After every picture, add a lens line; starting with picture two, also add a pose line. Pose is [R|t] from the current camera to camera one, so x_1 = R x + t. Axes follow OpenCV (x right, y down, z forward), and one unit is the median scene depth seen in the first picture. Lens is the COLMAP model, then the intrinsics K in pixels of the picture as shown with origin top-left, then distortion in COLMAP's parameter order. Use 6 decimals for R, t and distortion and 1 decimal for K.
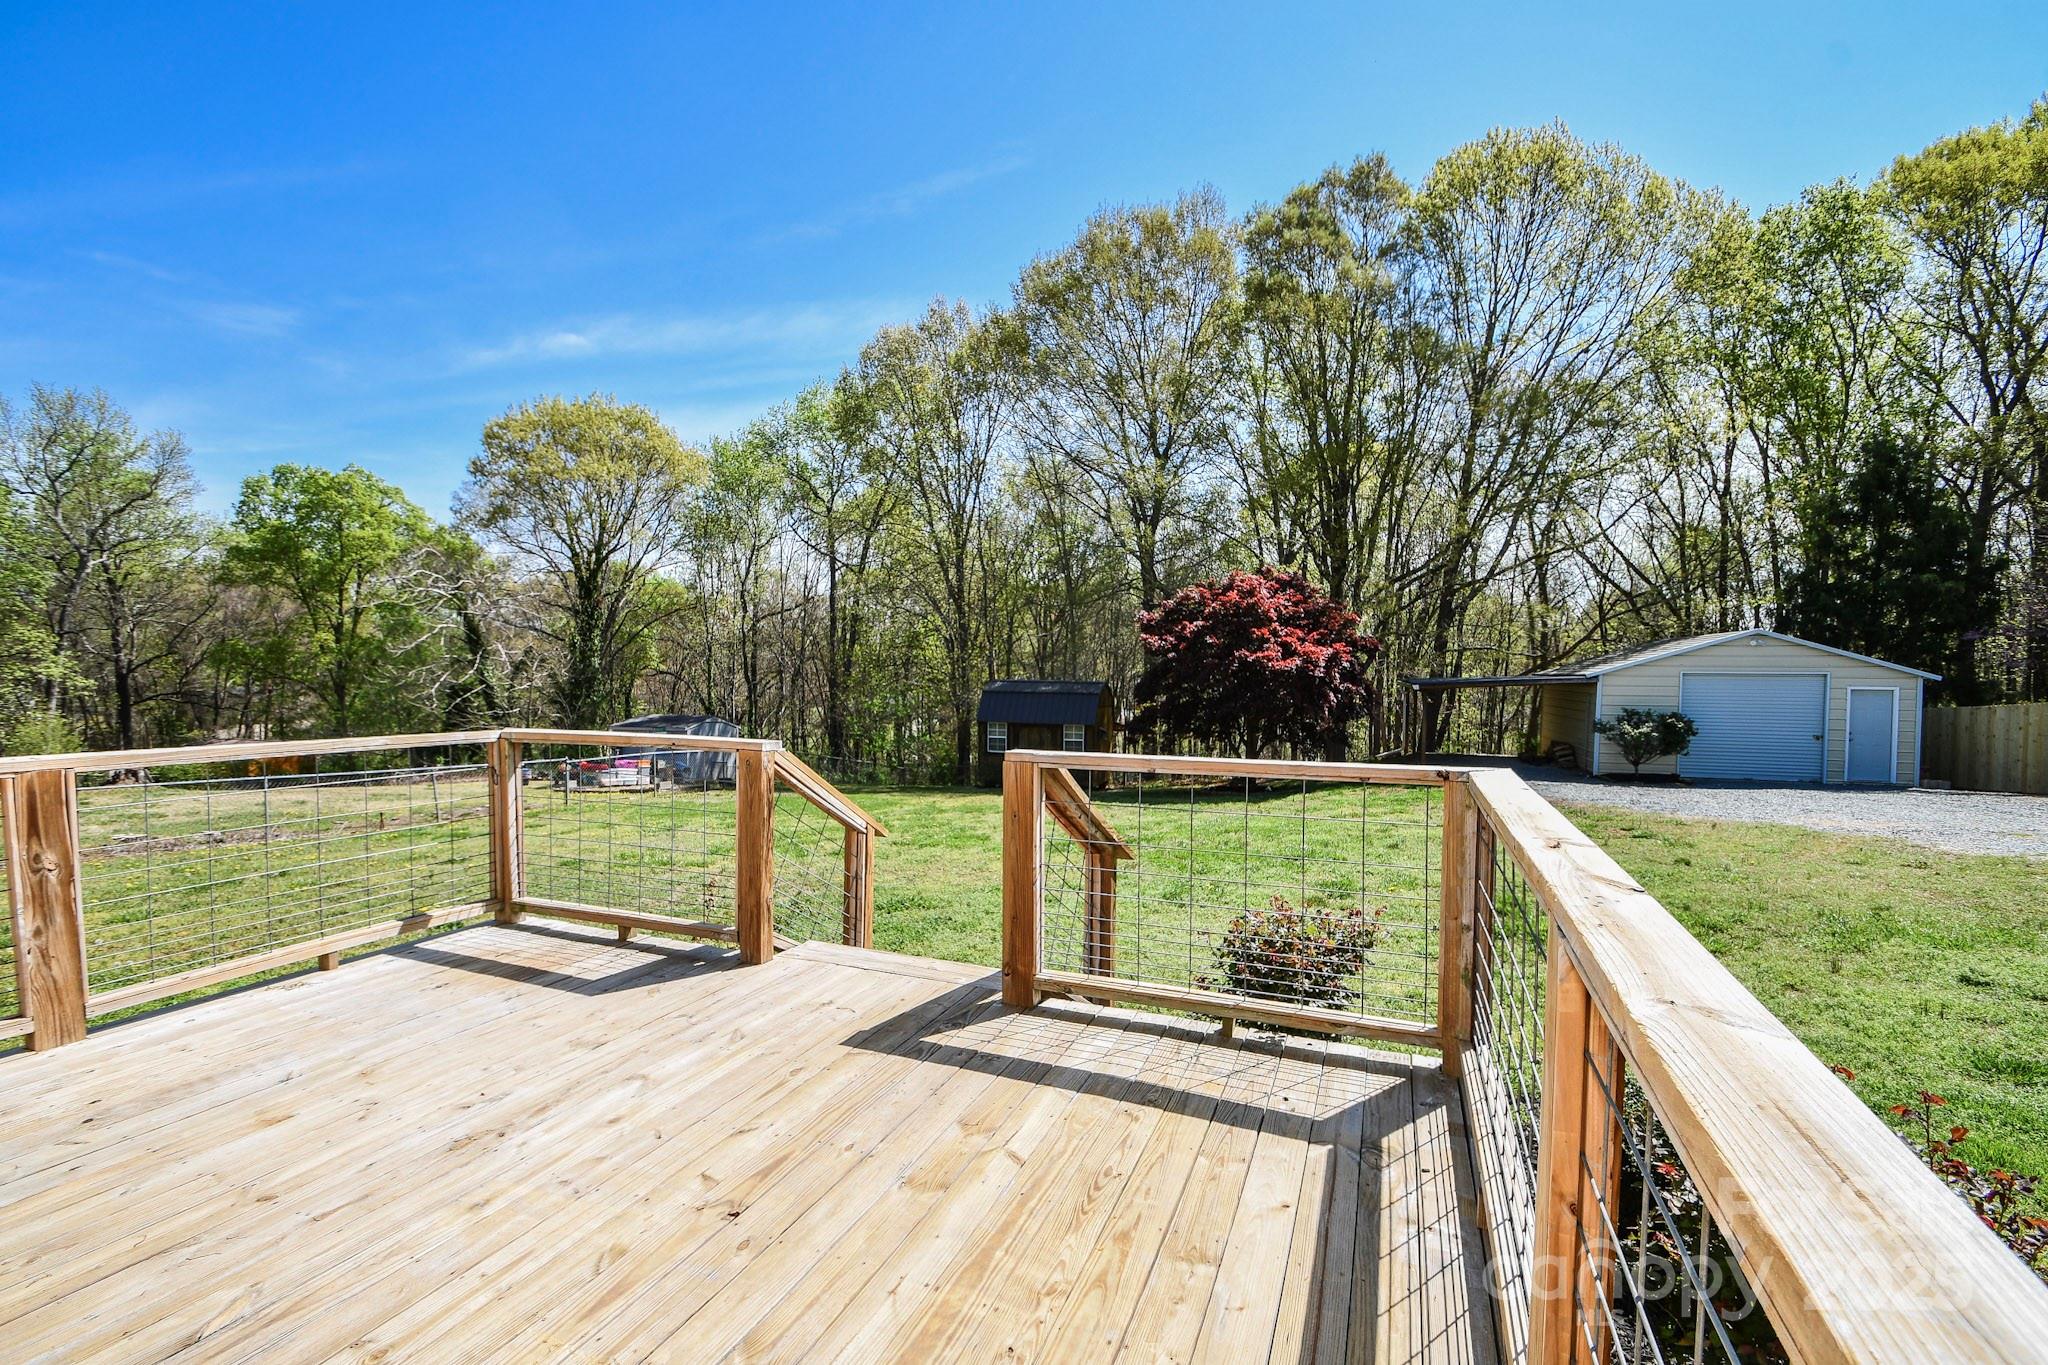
lens RADIAL K [[895.6, 0, 1024.0], [0, 895.6, 682.5], [0, 0, 1]] dist [0.016142, -0.014888]
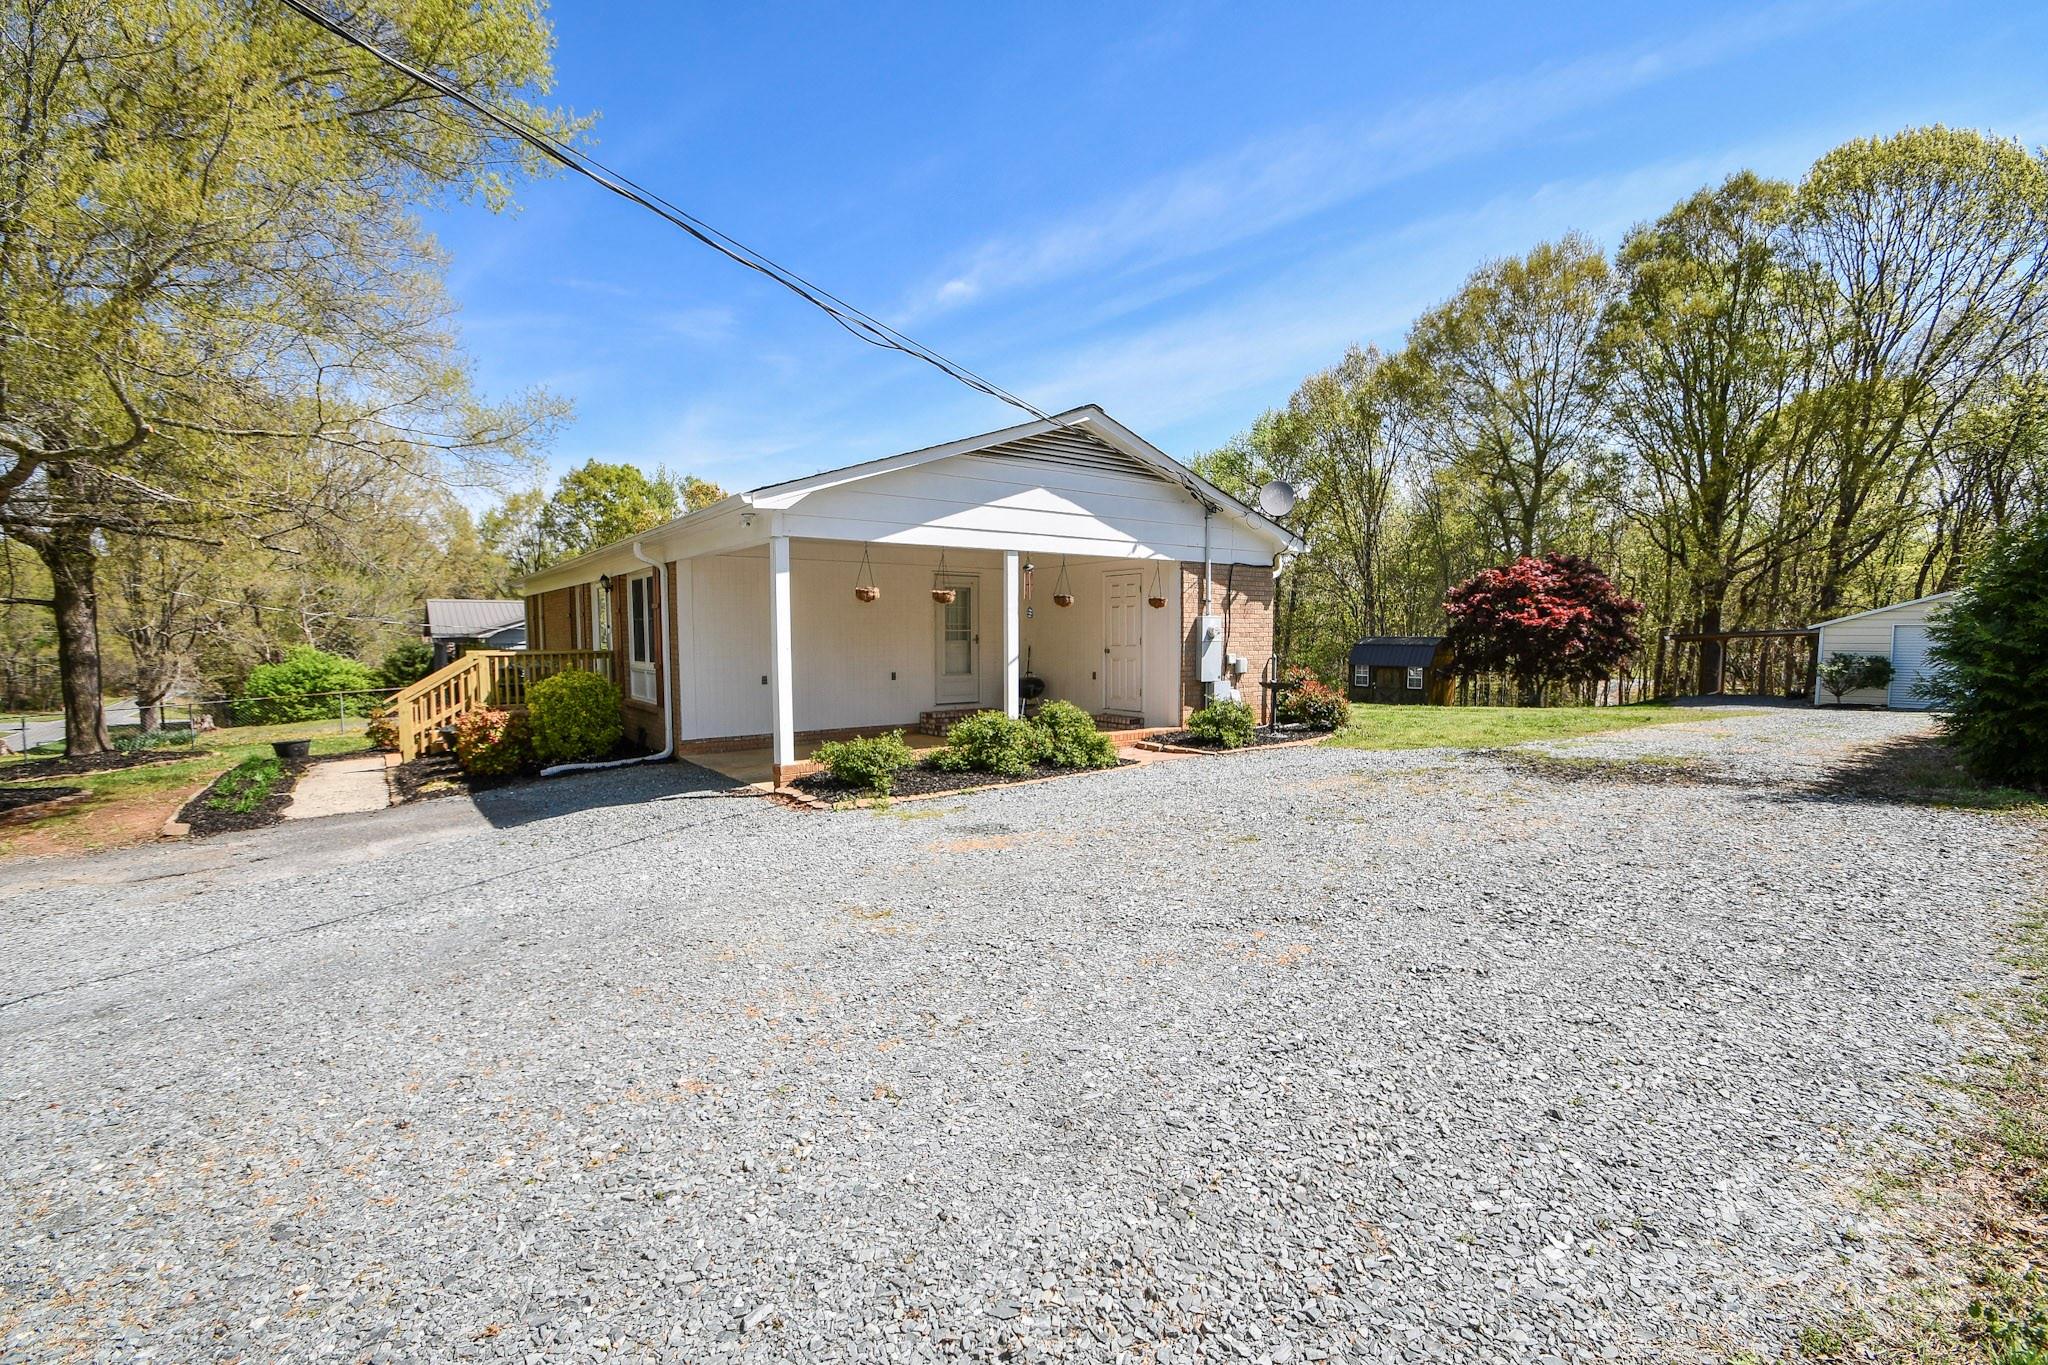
lens RADIAL K [[855.0, 0, 1020.4], [0, 855.0, 721.7], [0, 0, 1]] dist [0.014696, -0.013410]
pose [[0.856576, 0.046753, -0.513898, 0.166451], [-0.003983, 0.996456, 0.084016, 0.016064], [0.516005, -0.069919, 0.853727, -0.377387]]
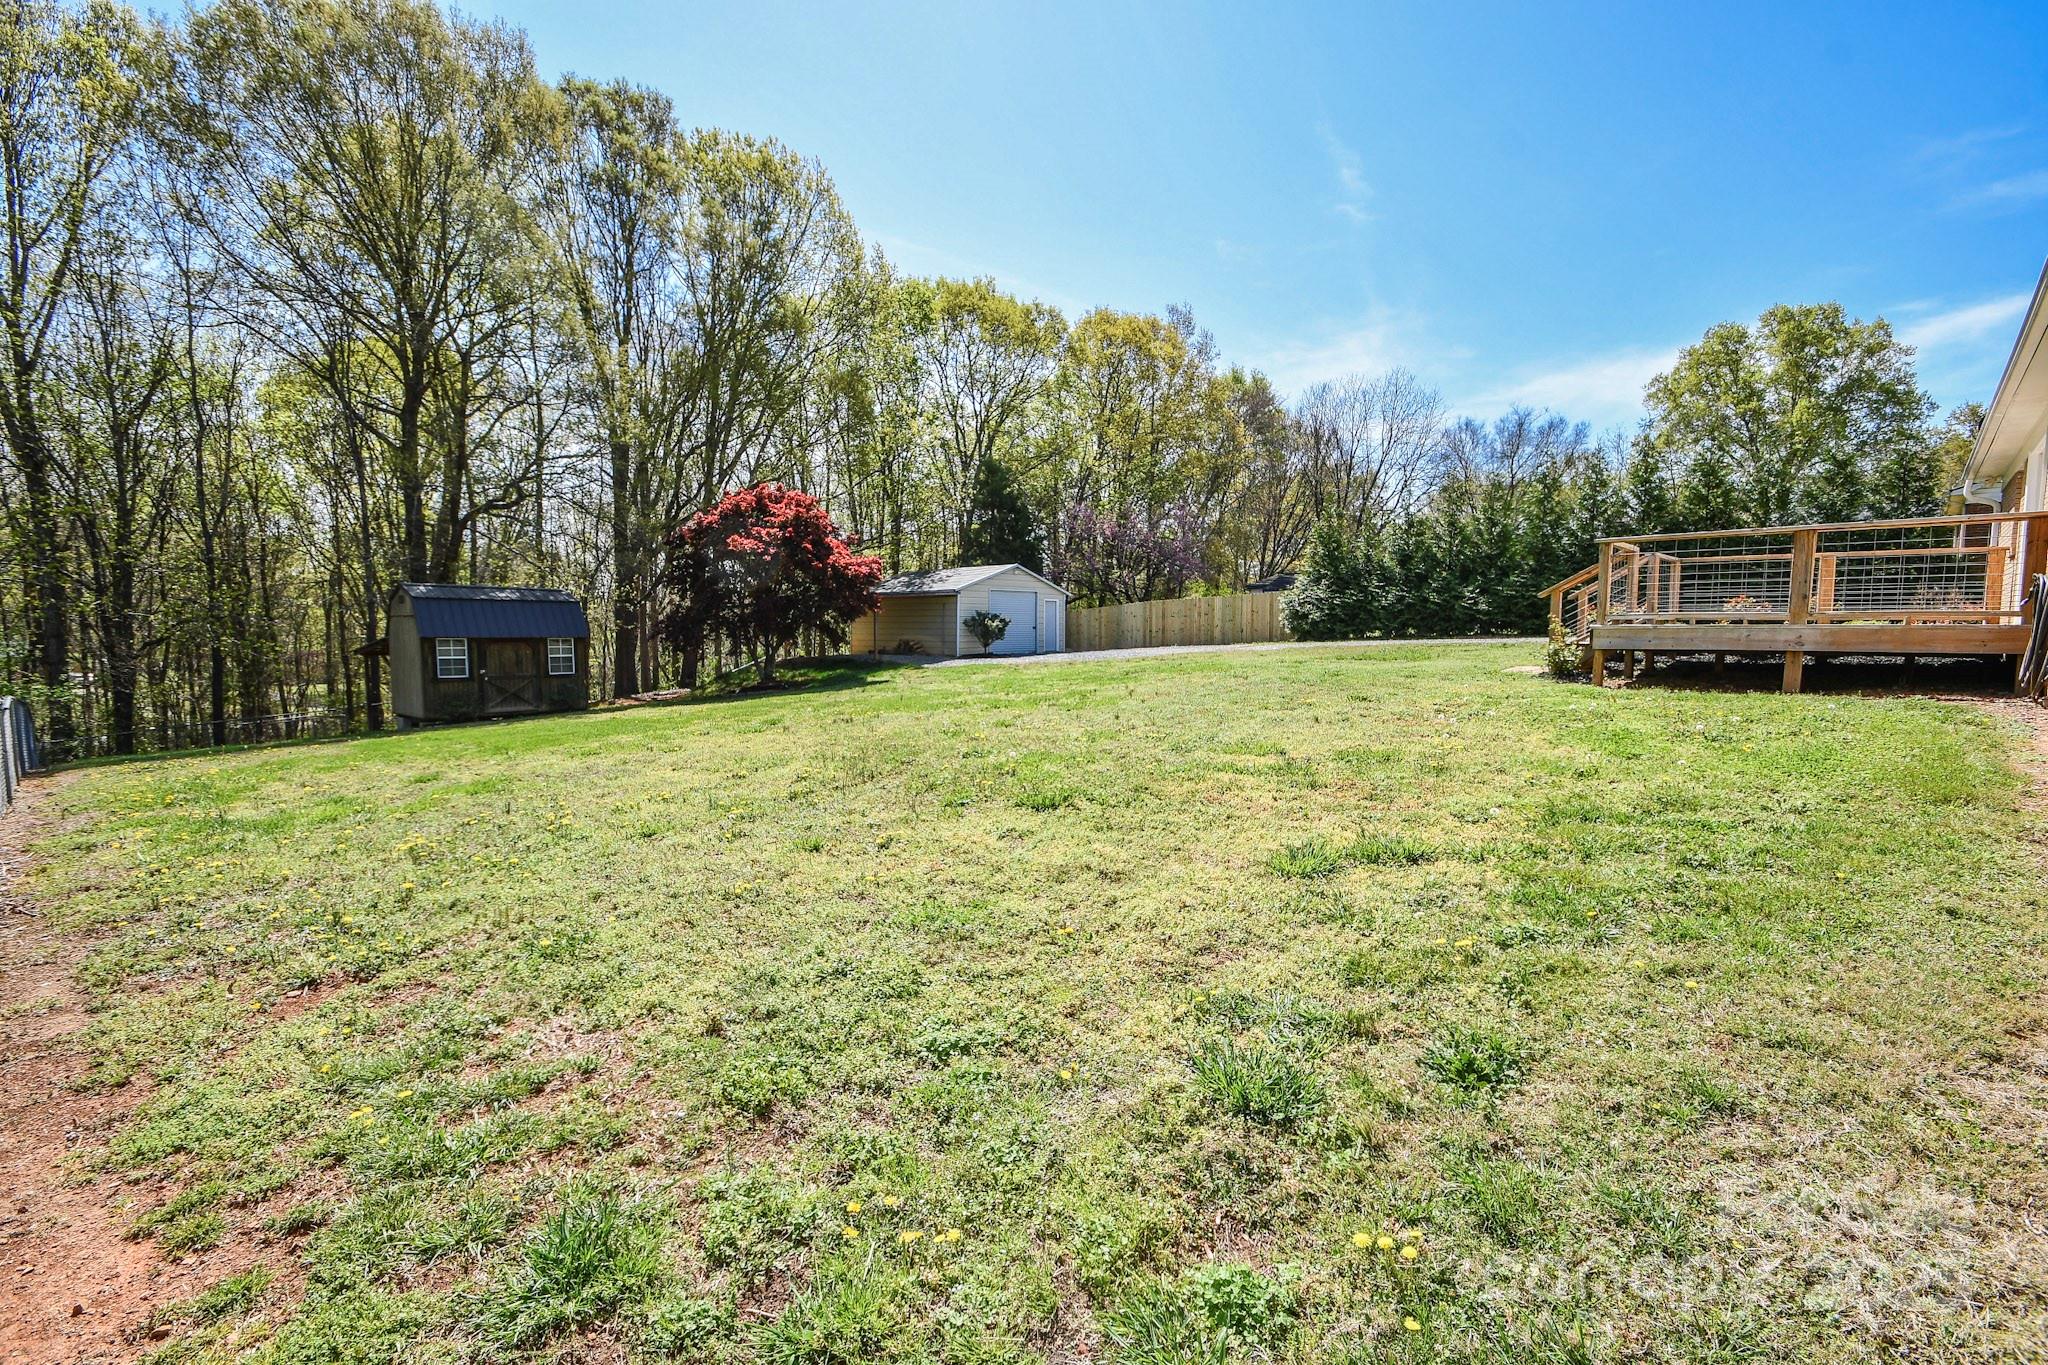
lens RADIAL K [[891.1, 0, 1021.8], [0, 891.1, 697.1], [0, 0, 1]] dist [0.015406, -0.016193]
pose [[0.363842, -0.083175, 0.927740, -0.437963], [0.009837, 0.996293, 0.085463, 0.025338], [-0.931409, -0.021969, 0.363311, 0.194083]]
